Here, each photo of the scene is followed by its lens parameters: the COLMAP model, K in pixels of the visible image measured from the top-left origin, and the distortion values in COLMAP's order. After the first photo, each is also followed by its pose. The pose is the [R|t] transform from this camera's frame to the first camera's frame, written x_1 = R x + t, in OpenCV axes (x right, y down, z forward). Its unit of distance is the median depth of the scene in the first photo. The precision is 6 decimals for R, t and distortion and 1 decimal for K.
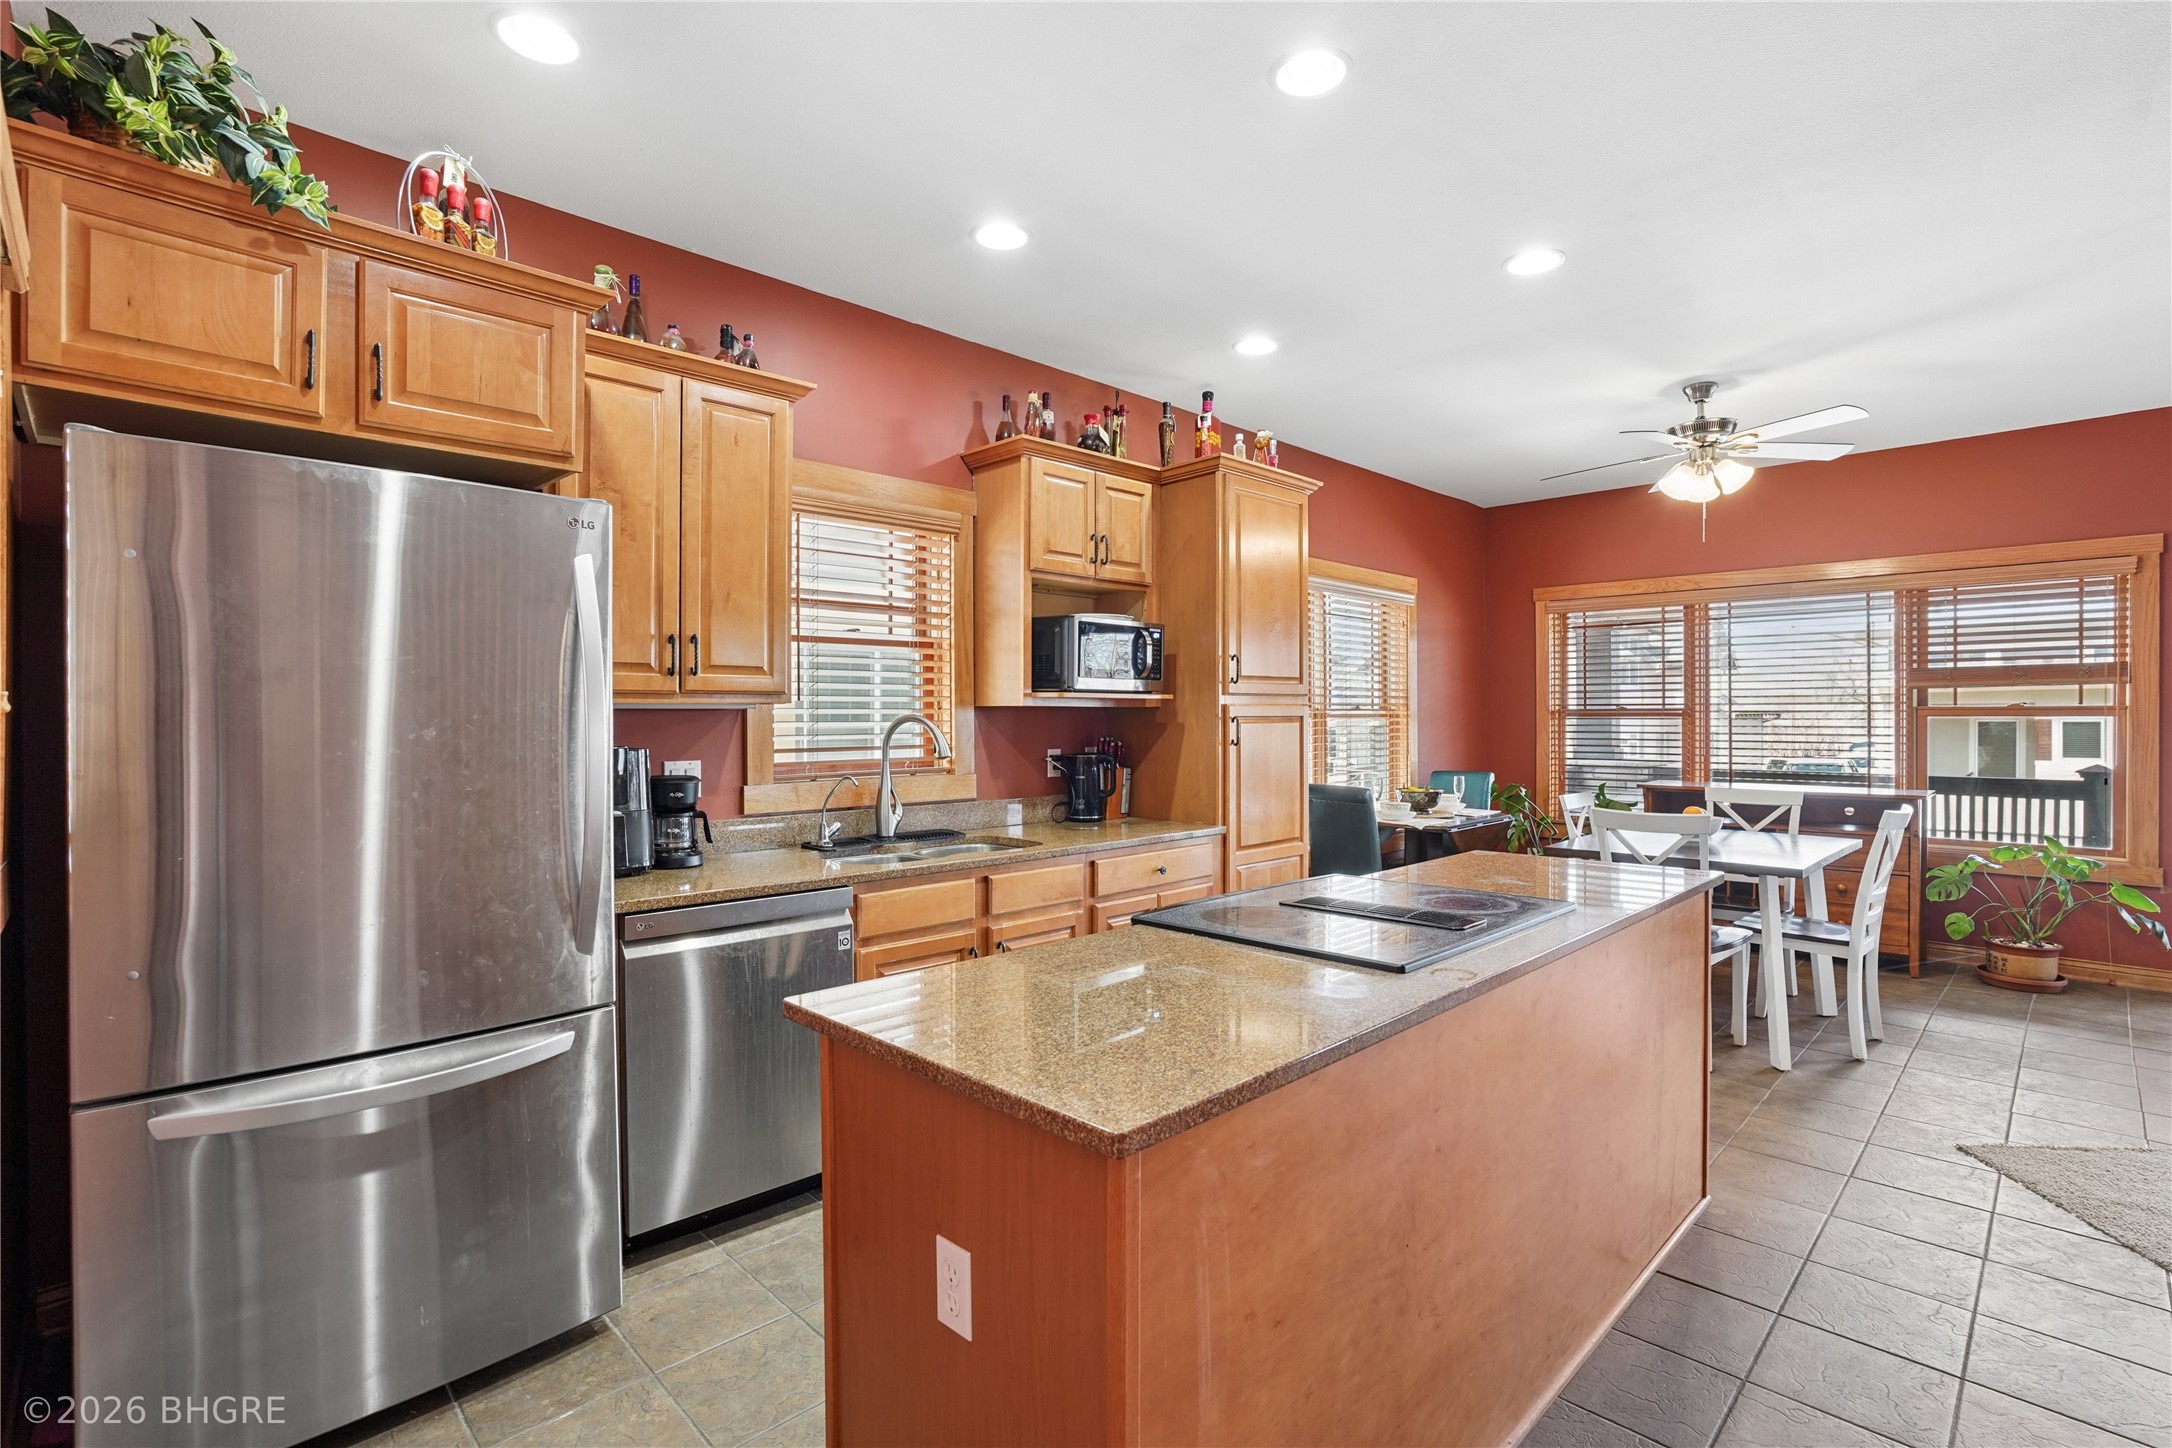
lens RADIAL K [[1027.1, 0, 1091.1], [0, 1027.1, 731.1], [0, 0, 1]] dist [-0.024952, 0.010531]
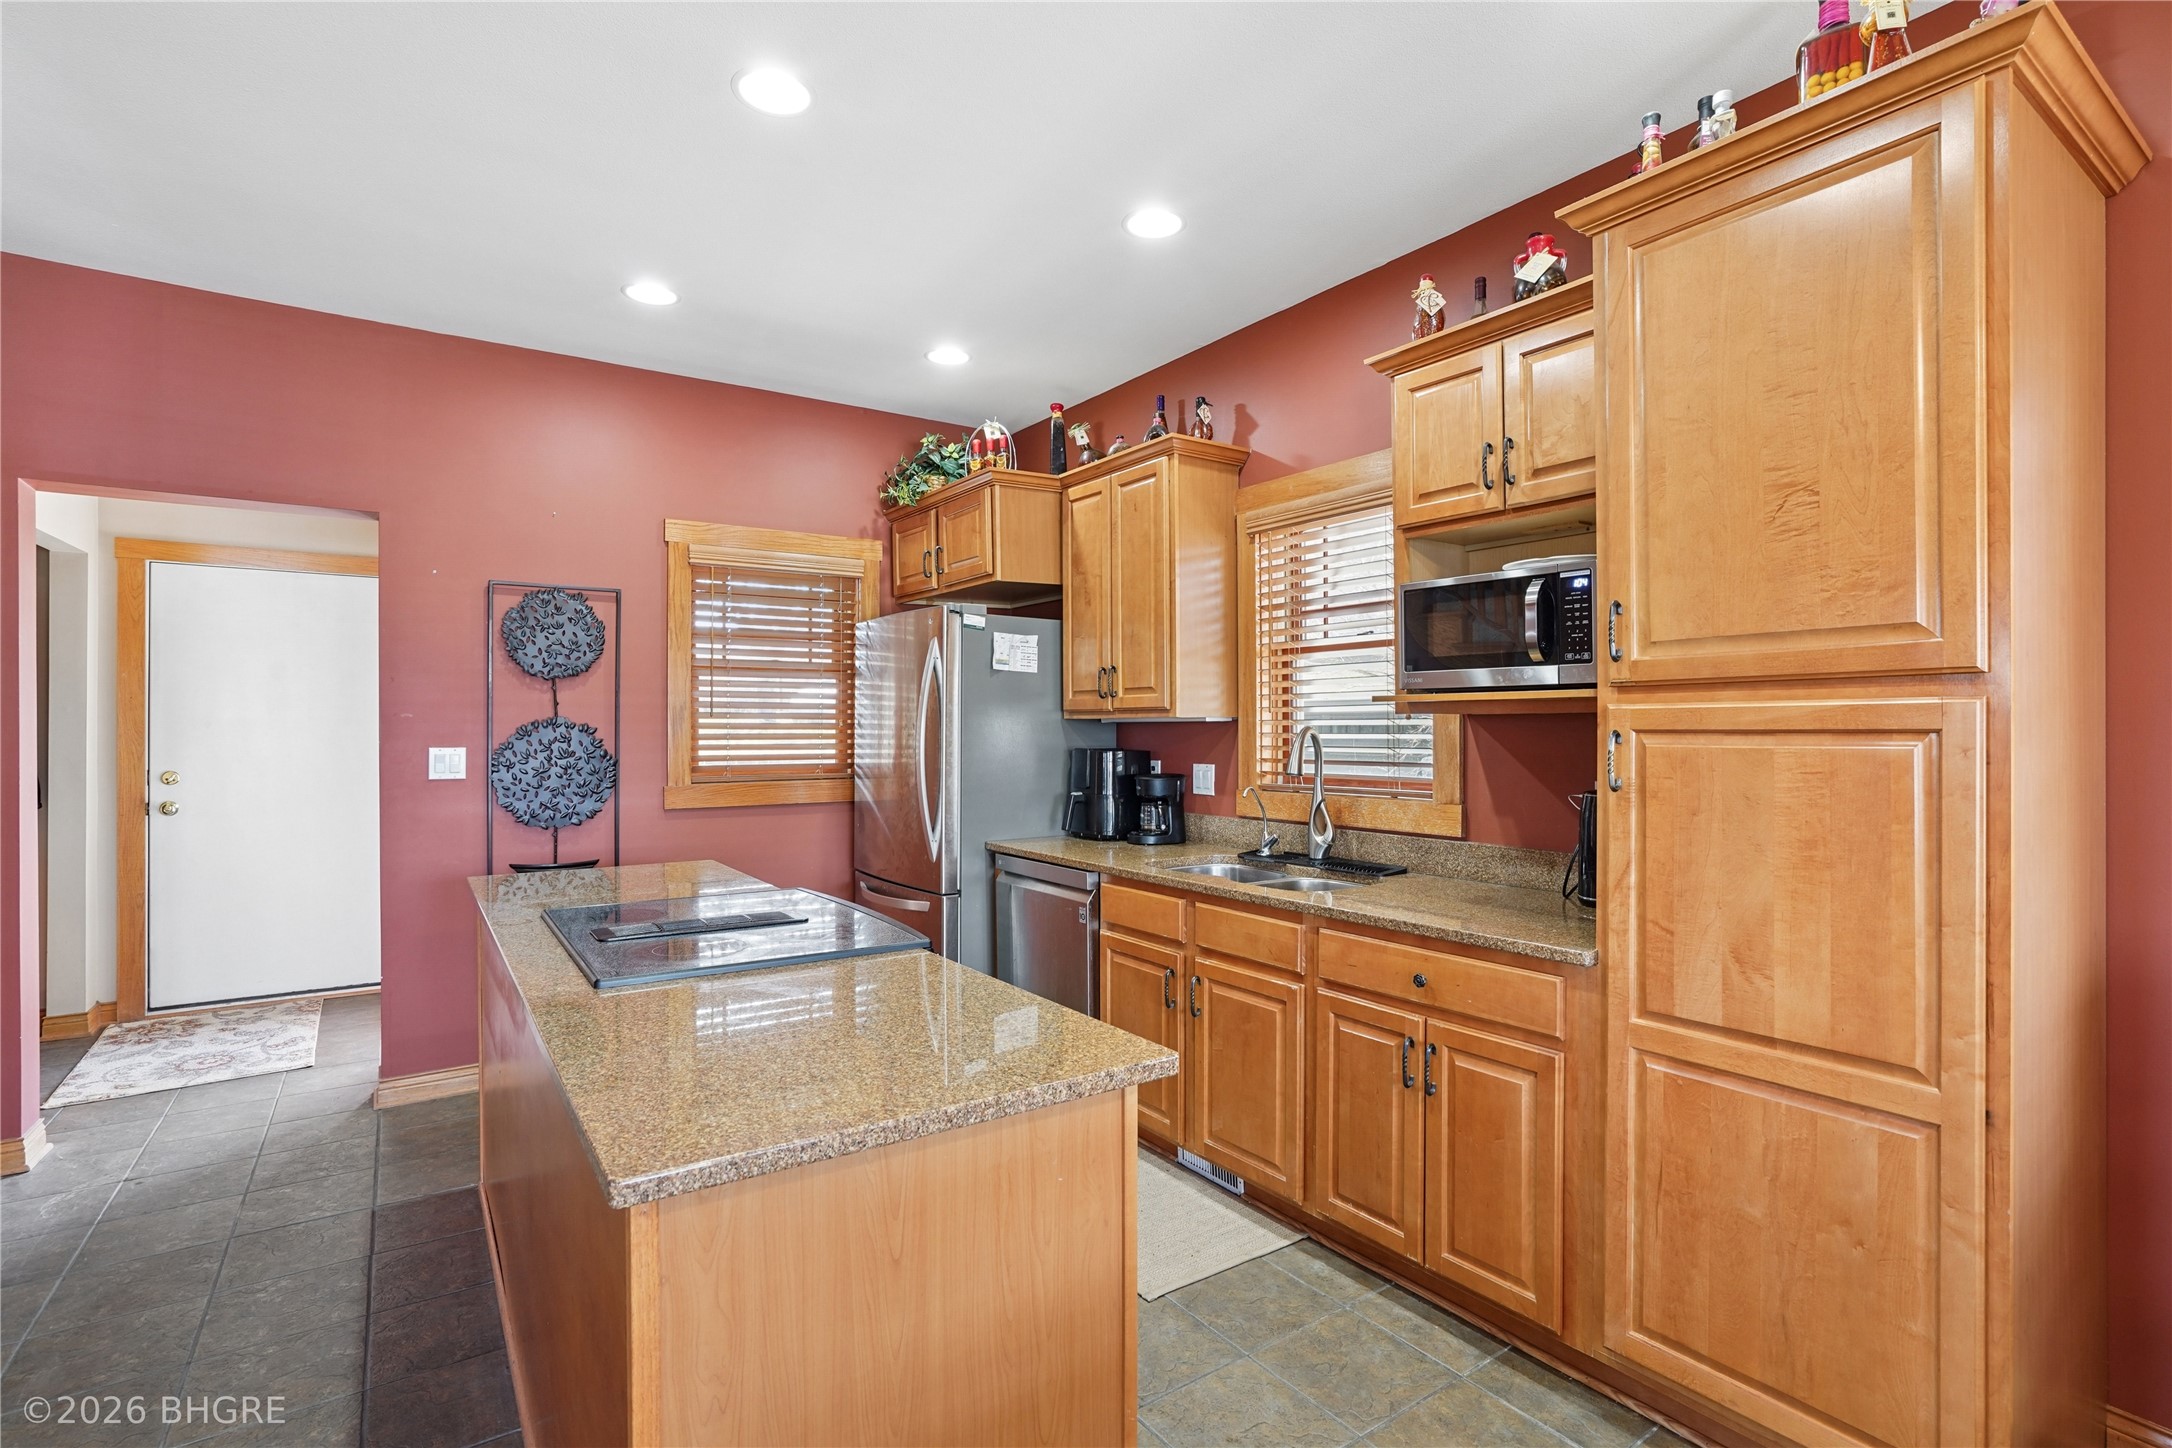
lens RADIAL K [[1027.1, 0, 1067.1], [0, 1027.1, 734.9], [0, 0, 1]] dist [-0.024952, 0.010531]
pose [[-0.190707, 0.013130, -0.981559, 0.728627], [-0.007220, 0.999865, 0.014778, -0.019943], [0.981620, 0.009905, -0.190587, 0.932334]]
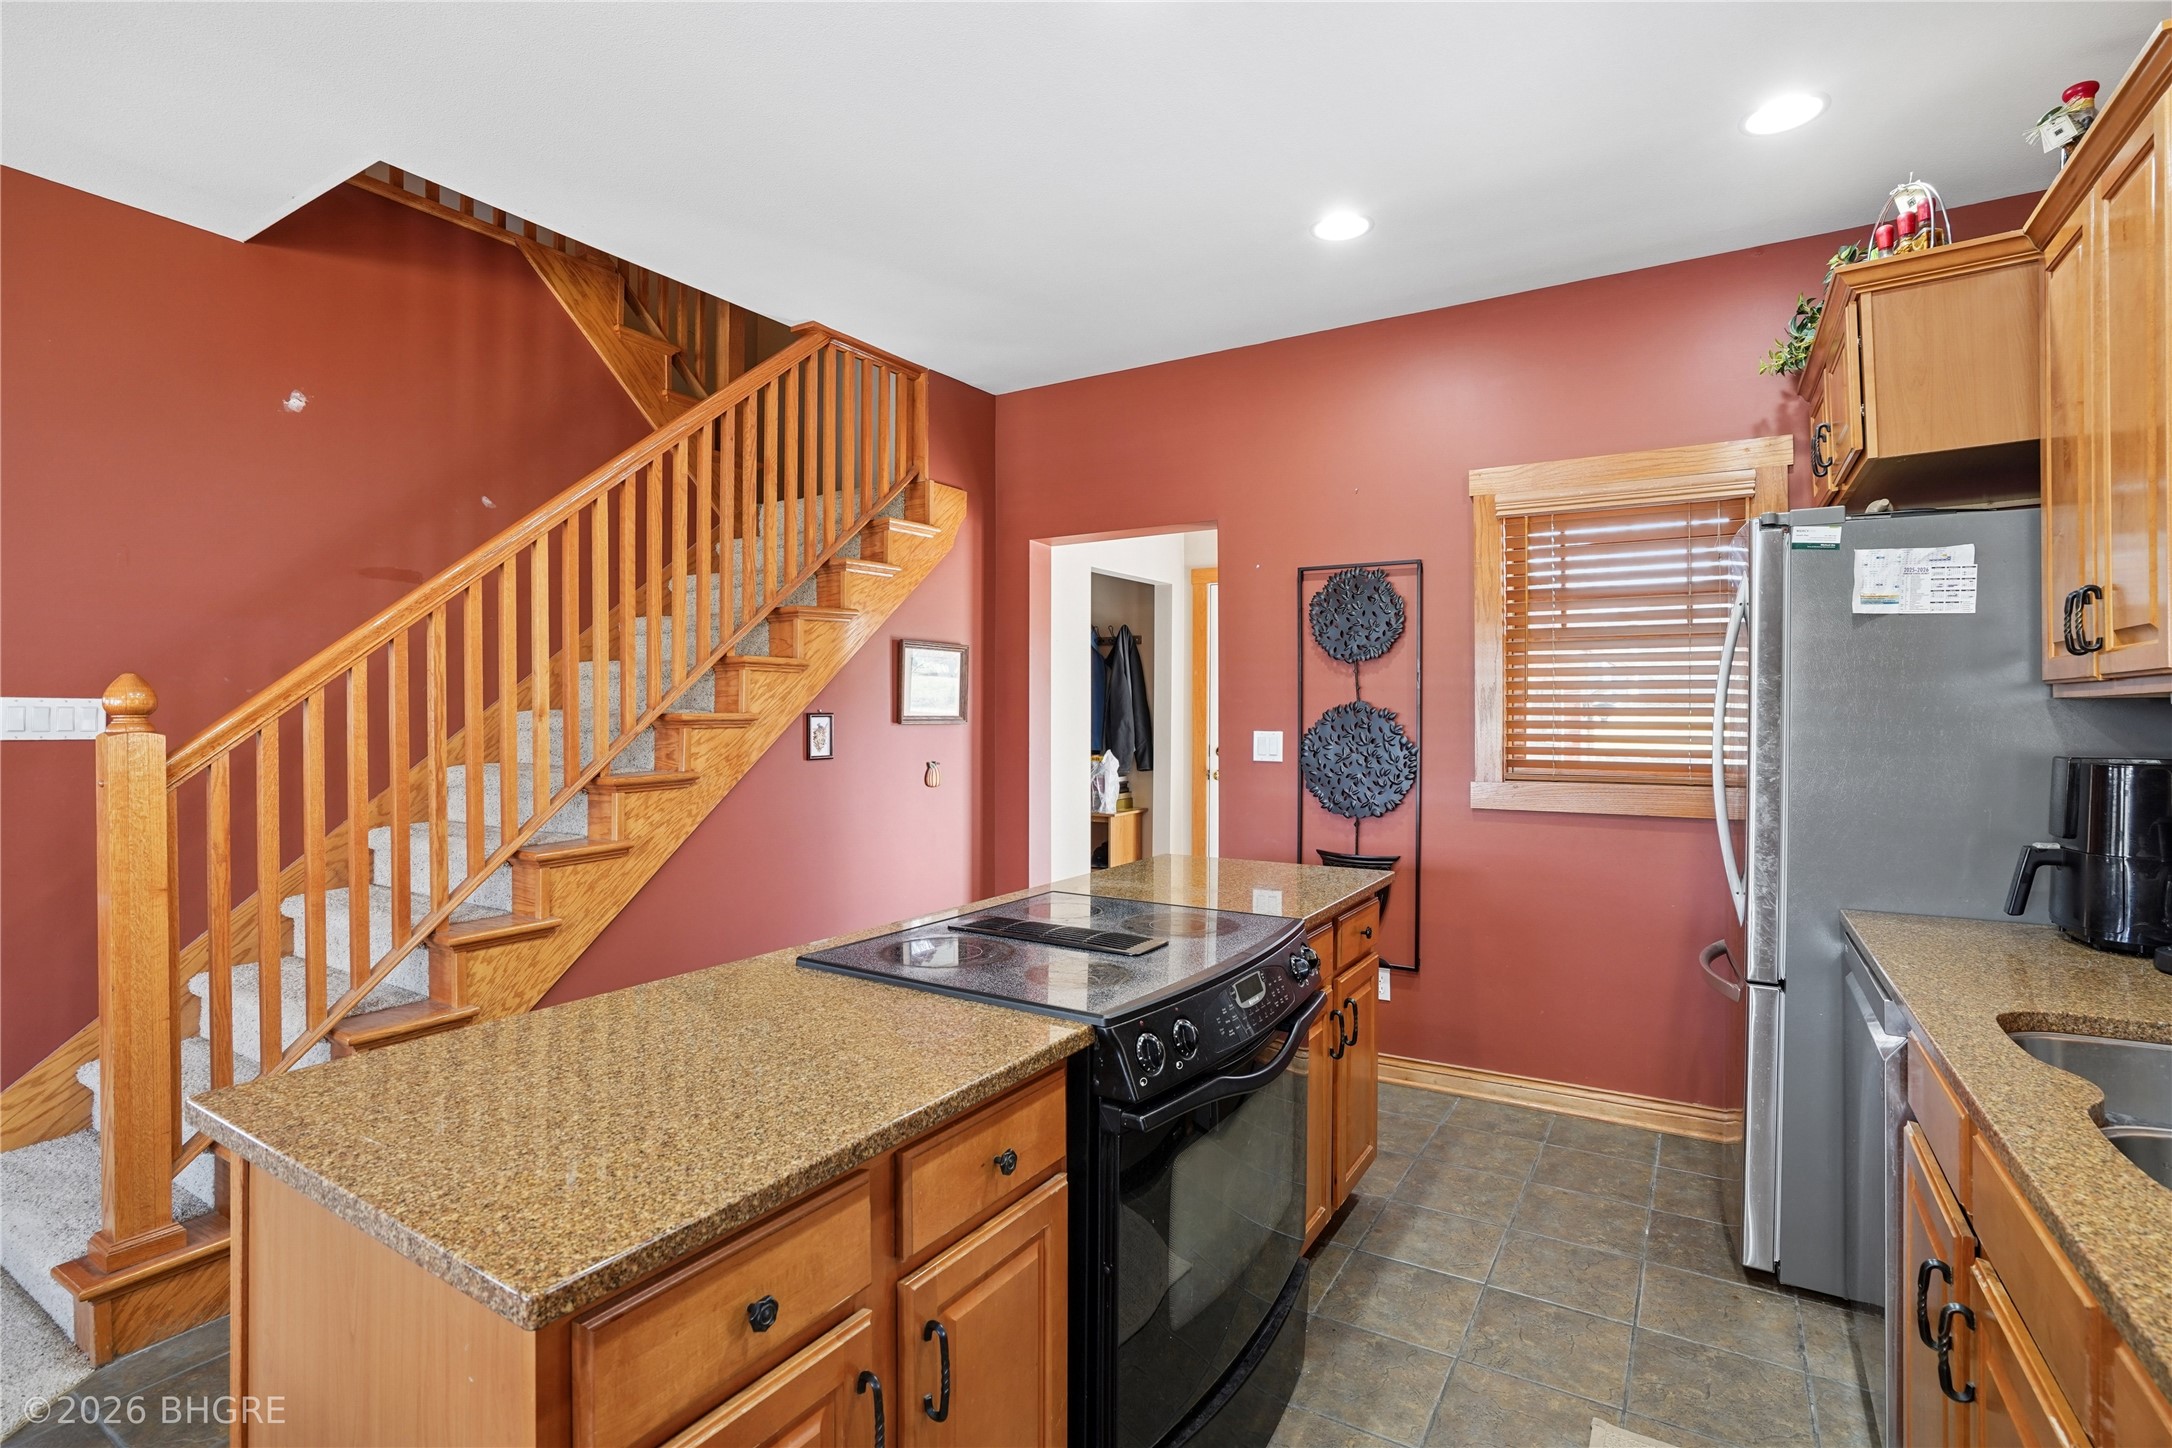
lens RADIAL K [[1027.1, 0, 1081.9], [0, 1027.1, 713.0], [0, 0, 1]] dist [-0.024952, 0.010531]
pose [[-0.969825, 0.003806, -0.243772, 0.299745], [0.001148, 0.999938, 0.011044, -0.019460], [0.243799, 0.010431, -0.969770, 1.130710]]
